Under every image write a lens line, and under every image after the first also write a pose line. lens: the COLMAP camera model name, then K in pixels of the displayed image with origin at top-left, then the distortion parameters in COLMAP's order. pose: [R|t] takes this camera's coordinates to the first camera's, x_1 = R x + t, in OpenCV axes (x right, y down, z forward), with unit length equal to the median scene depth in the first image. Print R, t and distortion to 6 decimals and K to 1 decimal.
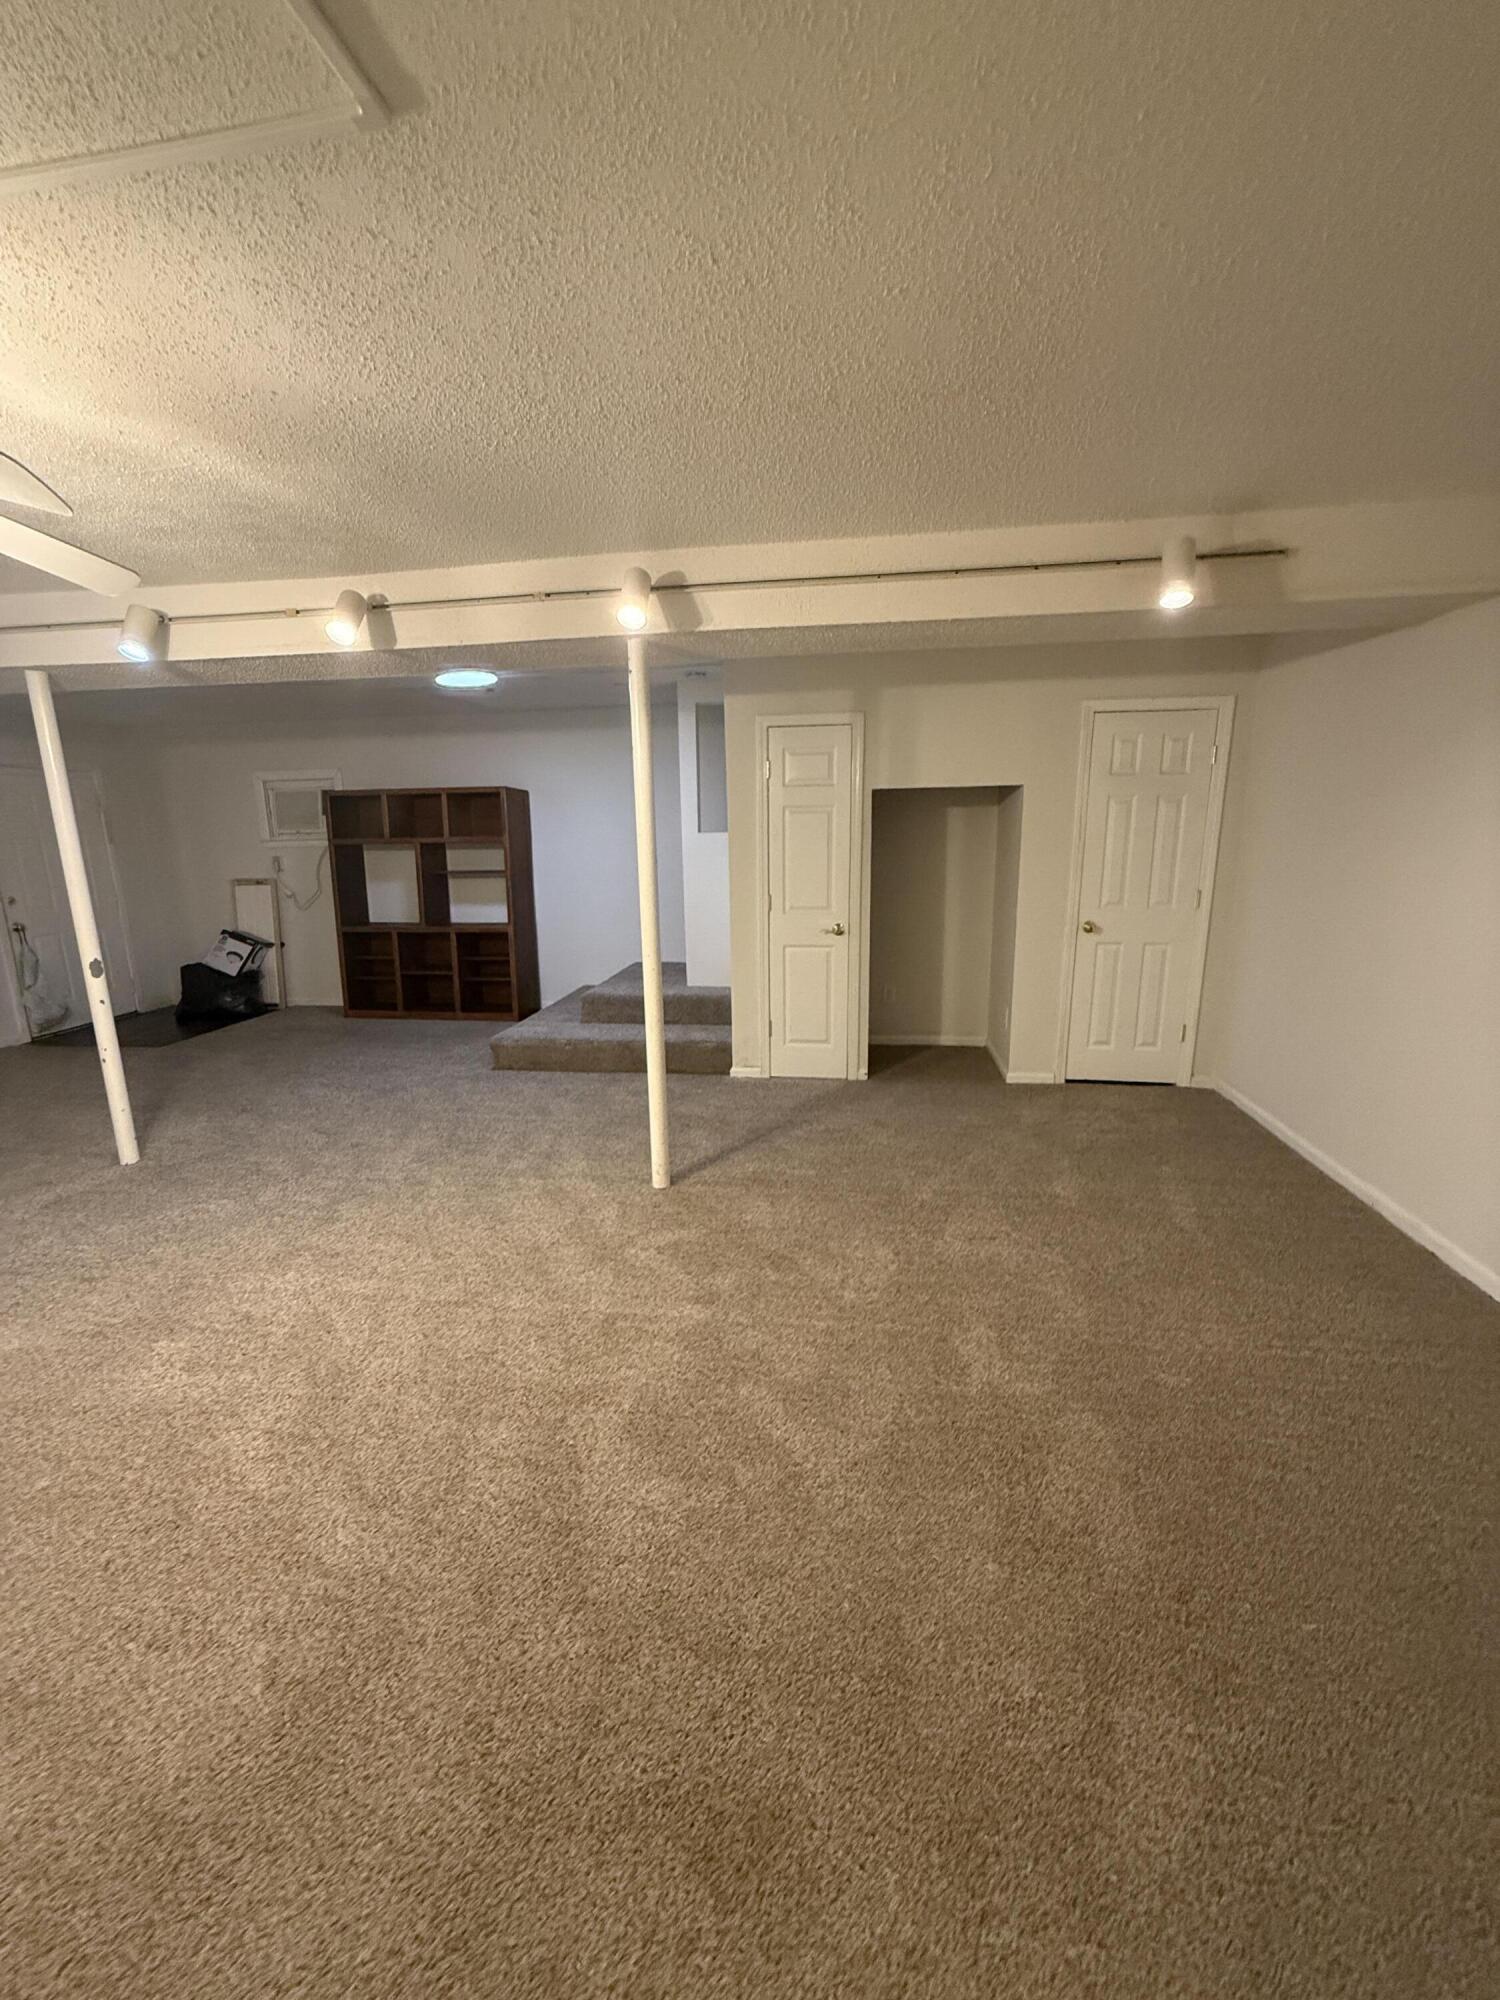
lens RADIAL K [[800.0, 0, 749.5], [0, 800.0, 995.8], [0, 0, 1]] dist [0.000126, 0.000127]
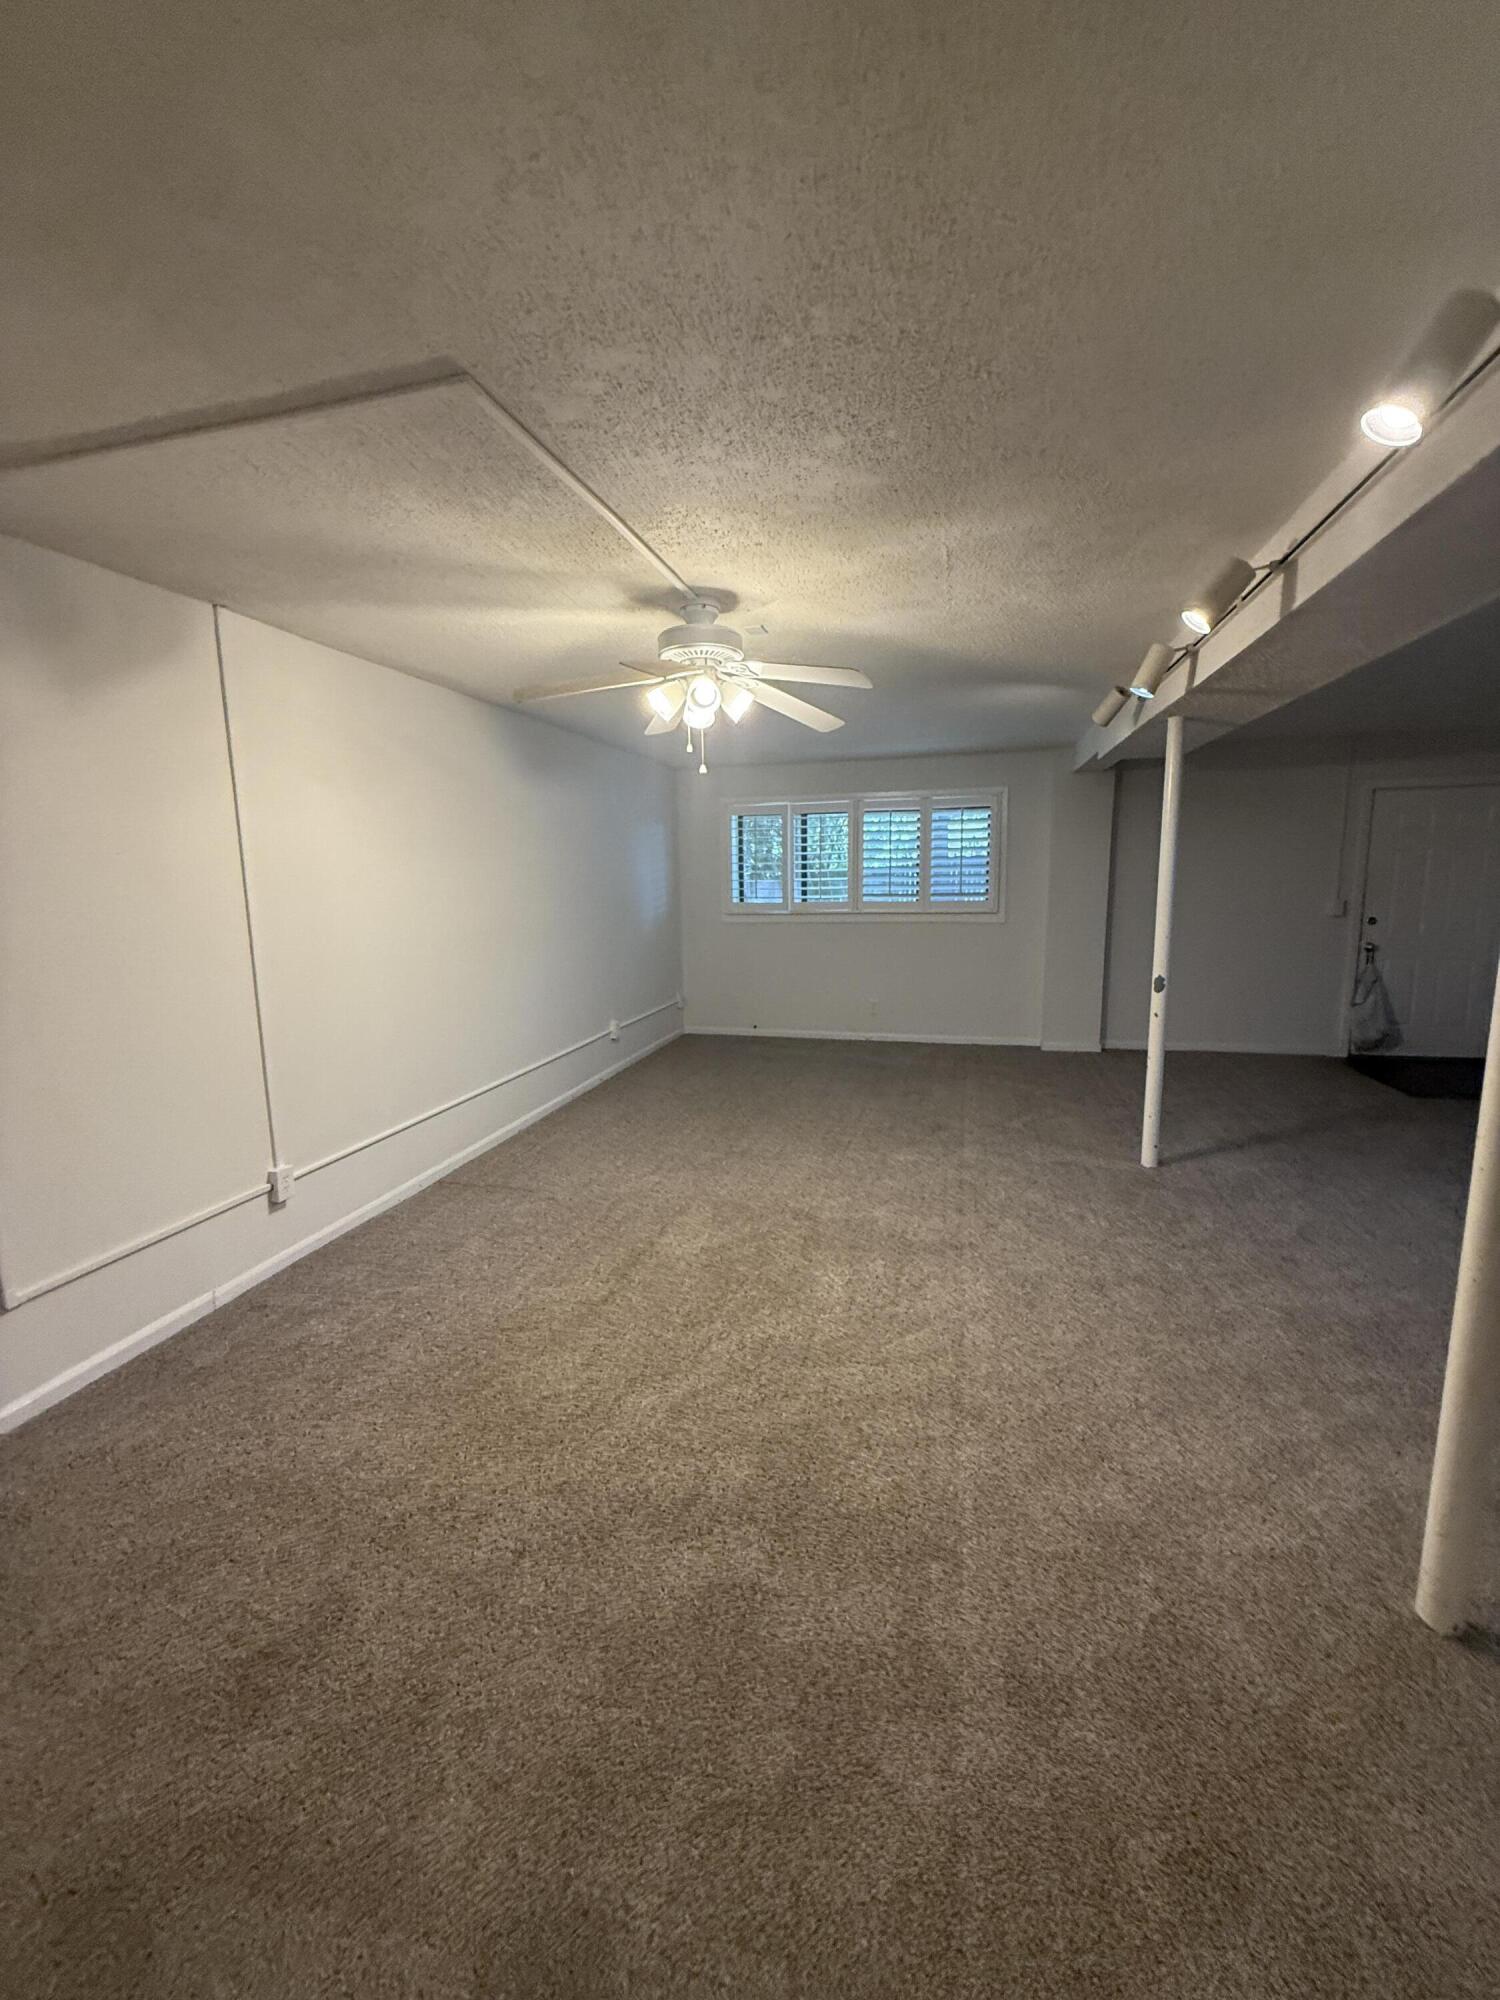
lens RADIAL K [[800.0, 0, 749.5], [0, 800.0, 995.8], [0, 0, 1]] dist [0.000126, 0.000127]
pose [[-0.116615, 0.170103, -0.978502, 0.325757], [-0.187517, 0.963733, 0.189883, -0.124864], [0.975315, 0.205629, -0.080488, 0.561157]]
